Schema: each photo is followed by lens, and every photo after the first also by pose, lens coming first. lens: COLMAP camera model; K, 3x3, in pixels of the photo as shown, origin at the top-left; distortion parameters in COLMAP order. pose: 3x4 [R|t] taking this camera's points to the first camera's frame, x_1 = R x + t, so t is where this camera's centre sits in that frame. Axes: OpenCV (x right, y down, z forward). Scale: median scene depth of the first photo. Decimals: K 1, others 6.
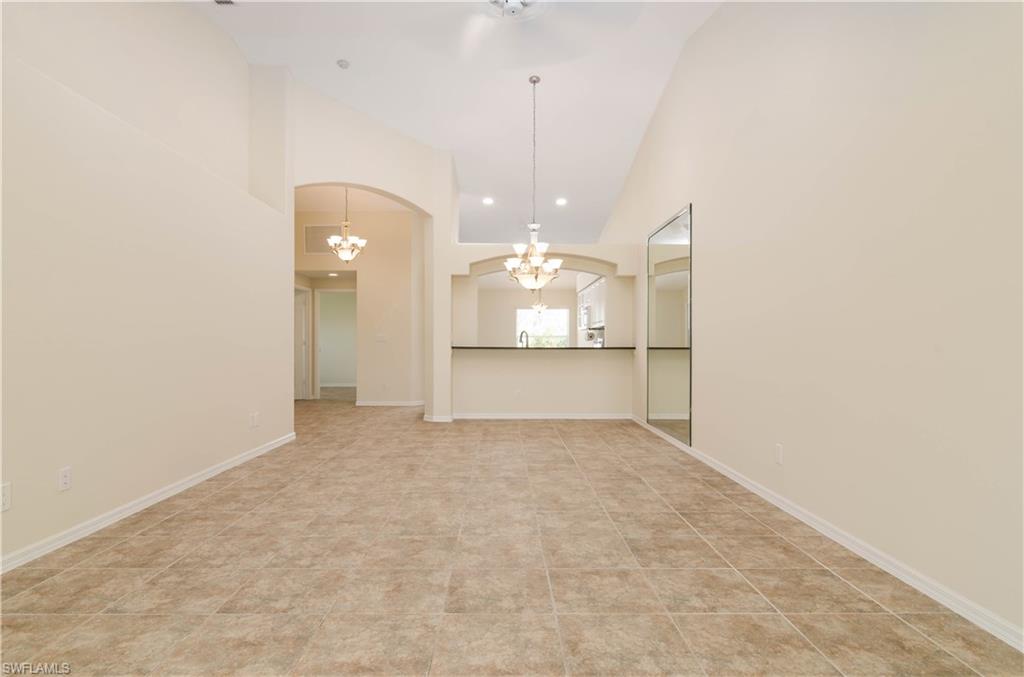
lens RADIAL K [[560.9, 0, 511.5], [0, 560.9, 341.1], [0, 0, 1]] dist [-0.000054, -0.000055]
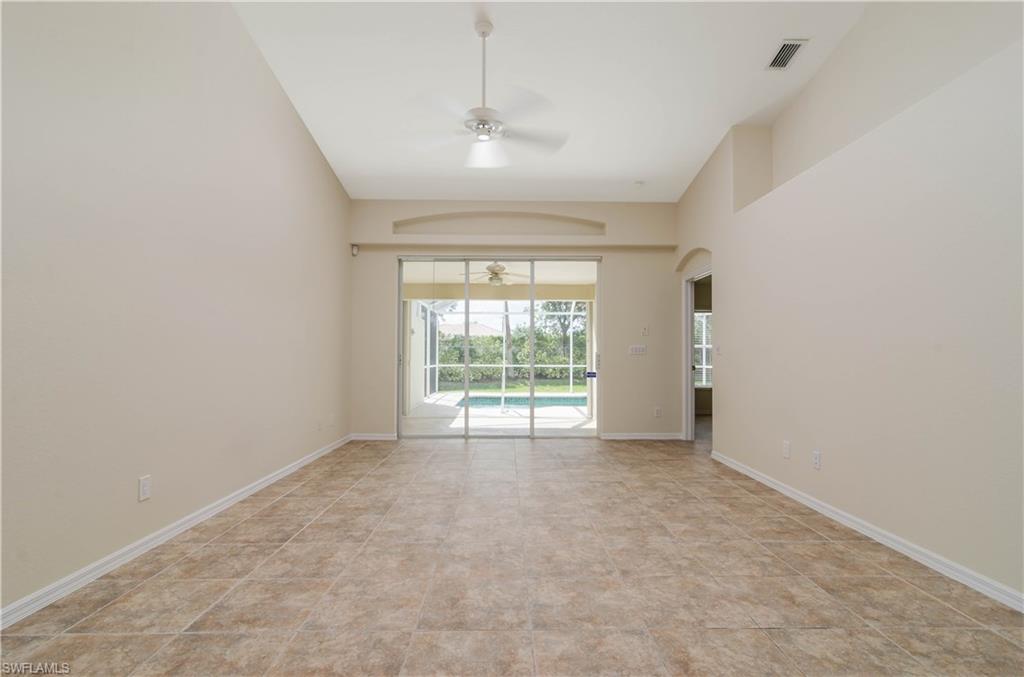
lens RADIAL K [[471.1, 0, 512.4], [0, 471.1, 342.7], [0, 0, 1]] dist [0.000660, 0.000058]
pose [[-0.999975, -0.006026, 0.003740, -0.076933], [-0.006138, 0.999512, -0.030625, 0.007352], [-0.003554, -0.030647, -0.999524, 2.010471]]
